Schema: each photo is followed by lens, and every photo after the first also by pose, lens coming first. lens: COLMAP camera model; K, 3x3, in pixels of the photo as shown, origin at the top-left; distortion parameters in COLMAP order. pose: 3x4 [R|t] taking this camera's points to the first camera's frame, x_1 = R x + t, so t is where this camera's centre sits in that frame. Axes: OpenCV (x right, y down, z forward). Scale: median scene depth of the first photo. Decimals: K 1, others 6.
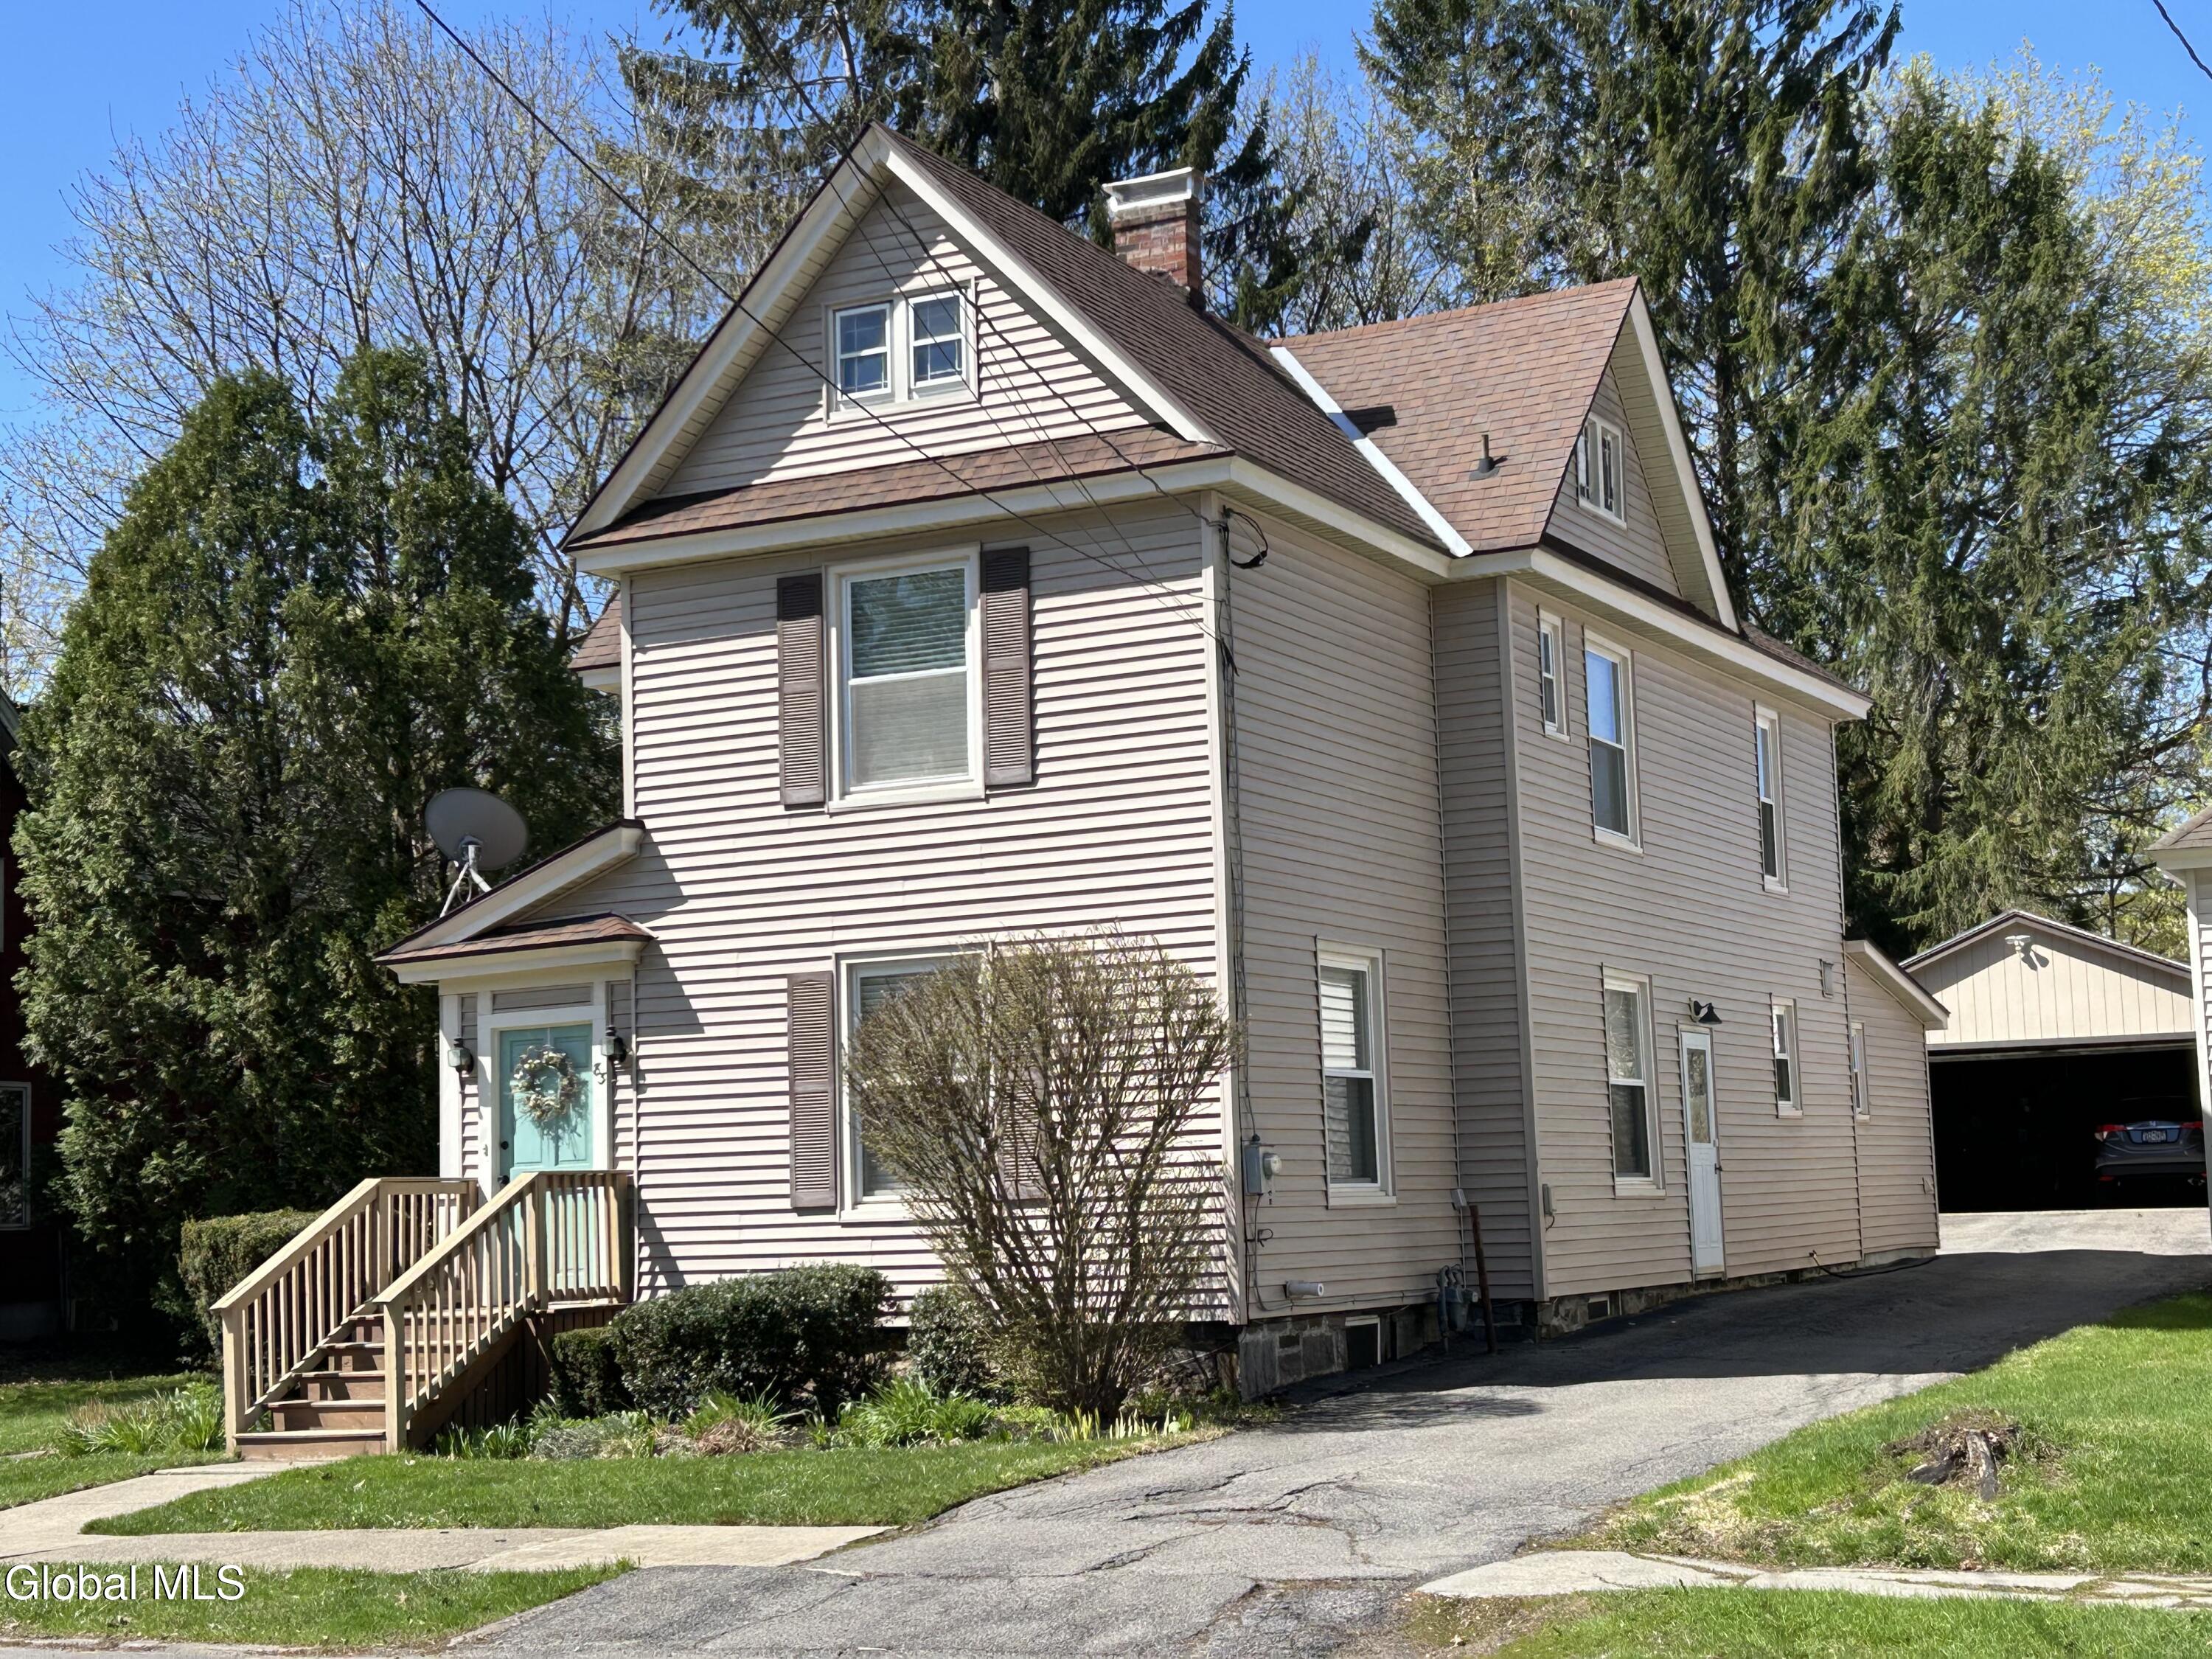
lens RADIAL K [[3338.3, 0, 1106.0], [0, 3338.3, 829.5], [0, 0, 1]] dist [0.017994, 0.009706]
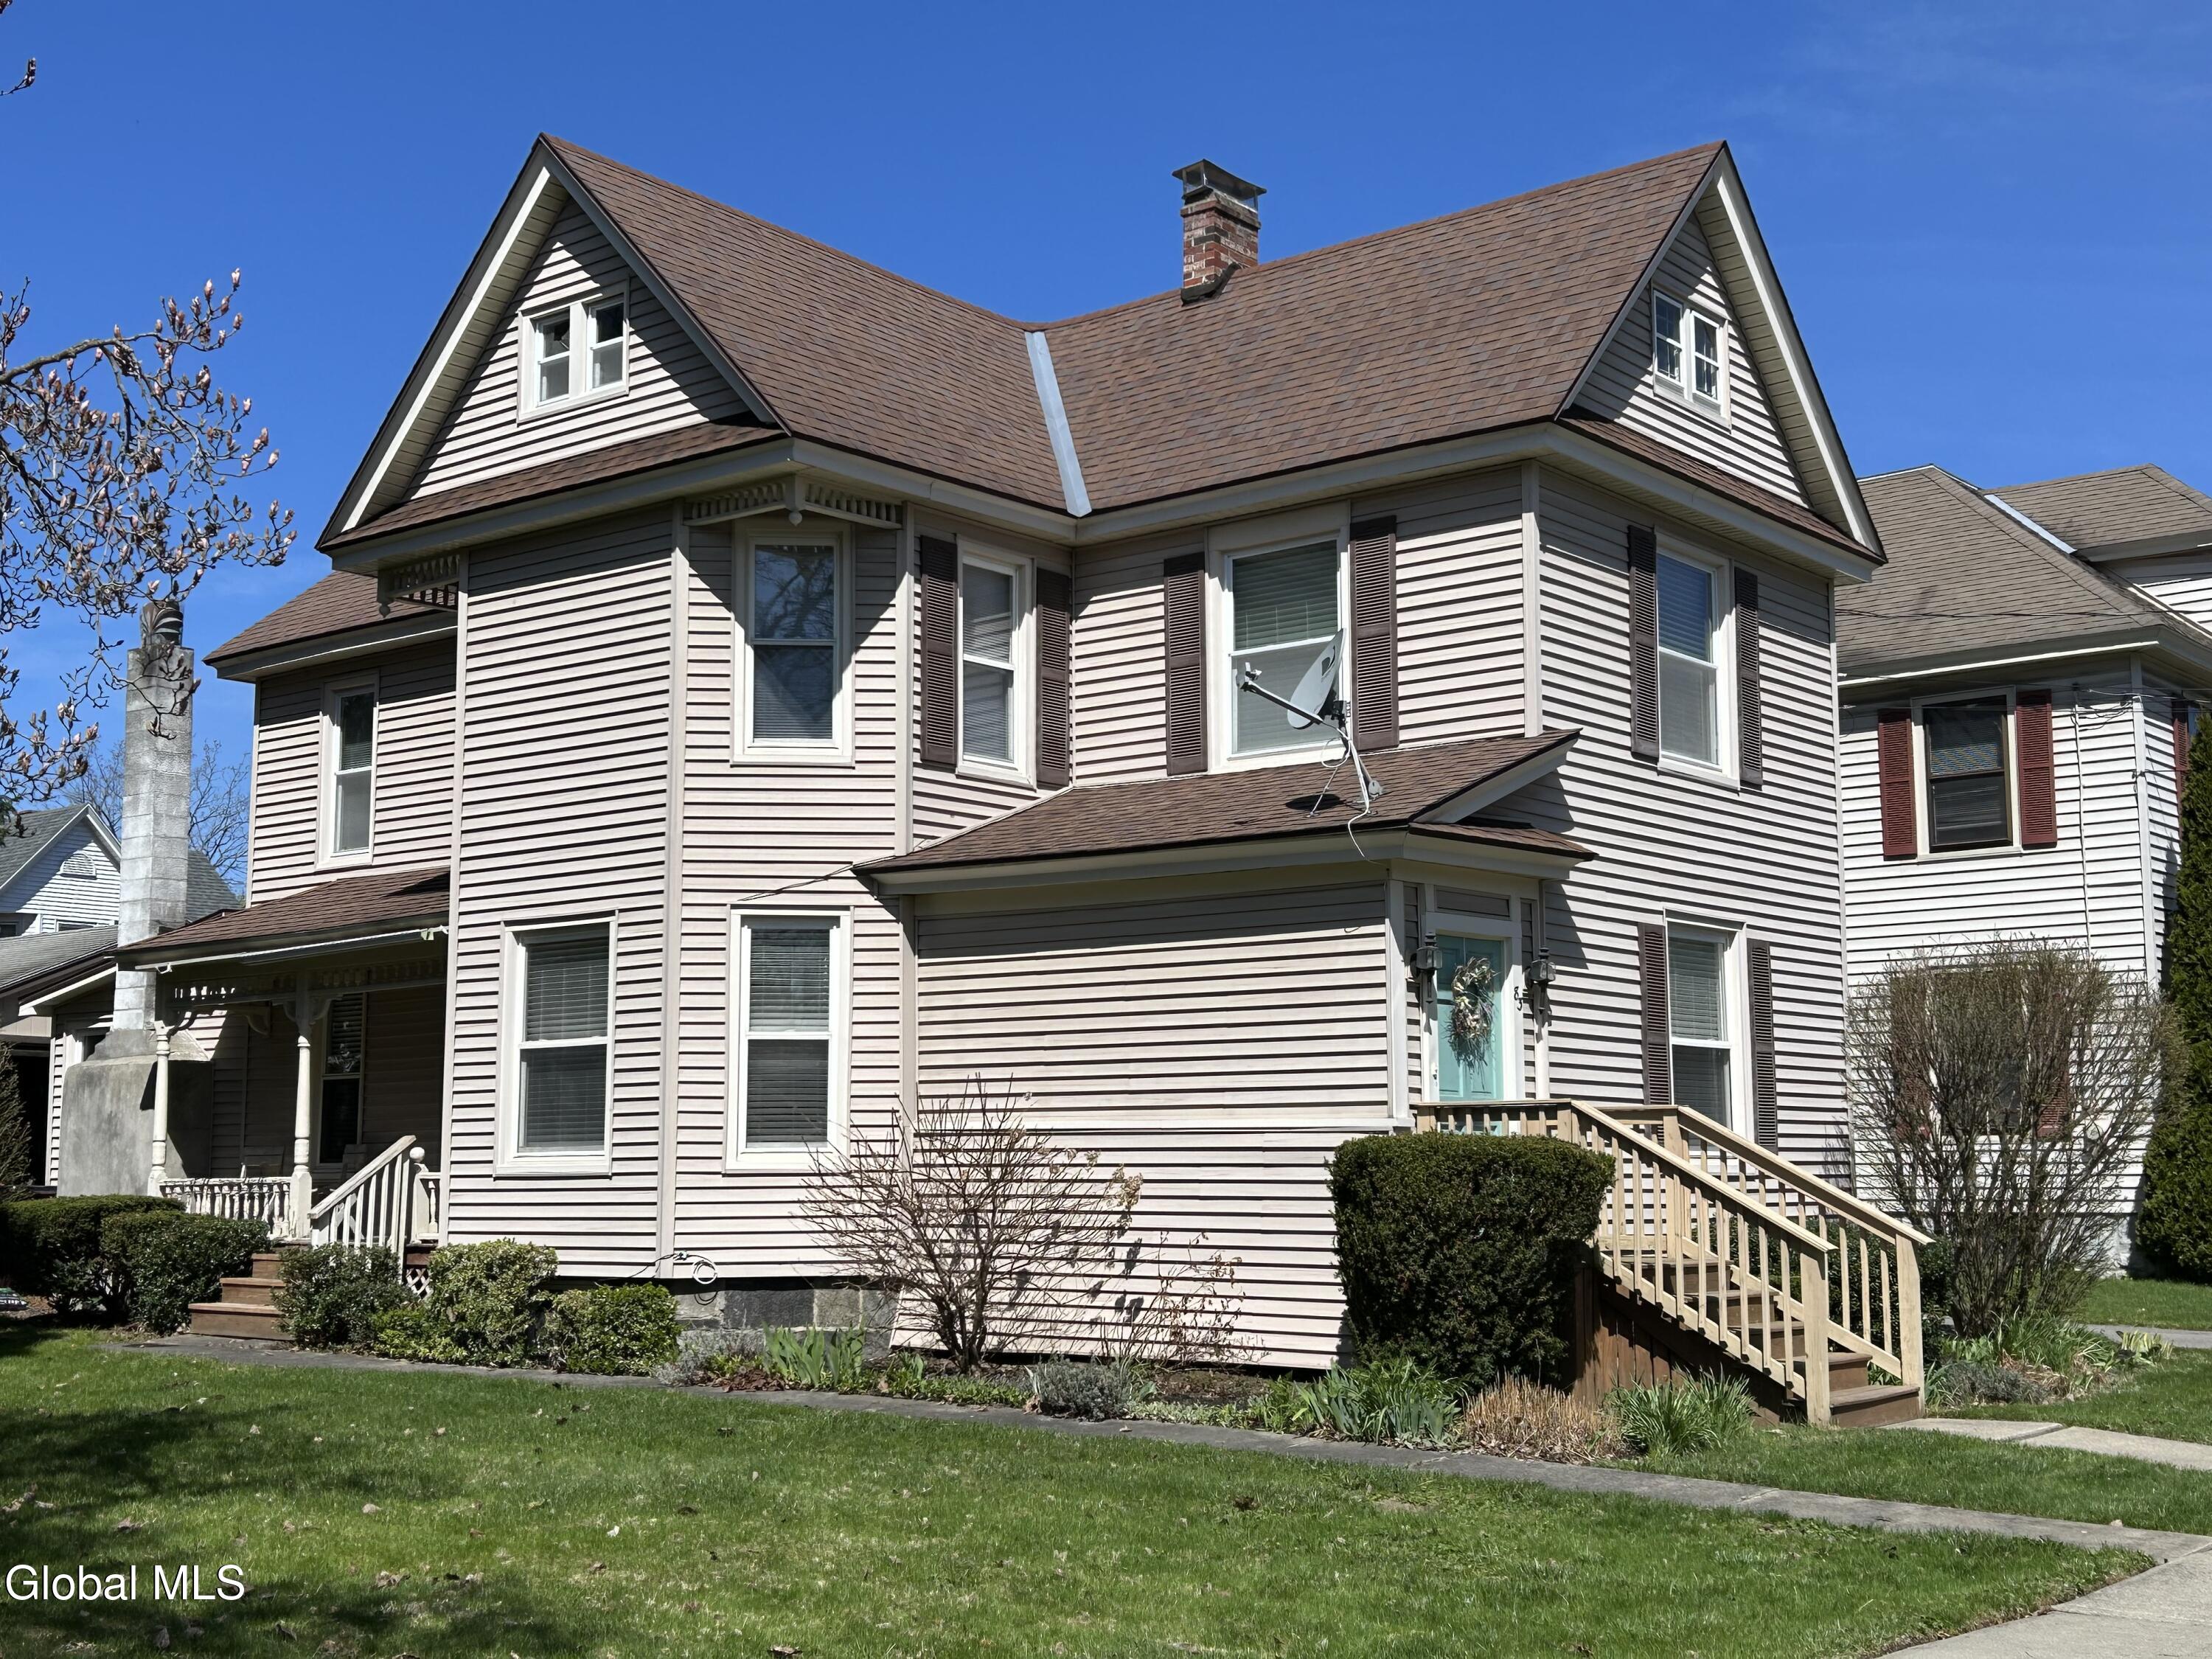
lens RADIAL K [[2665.2, 0, 1106.0], [0, 2665.2, 829.5], [0, 0, 1]] dist [0.003184, 0.000719]
pose [[0.231653, 0.161396, 0.959316, -0.881027], [-0.124563, 0.982945, -0.135292, 0.140739], [-0.964791, -0.088155, 0.247806, 0.944268]]
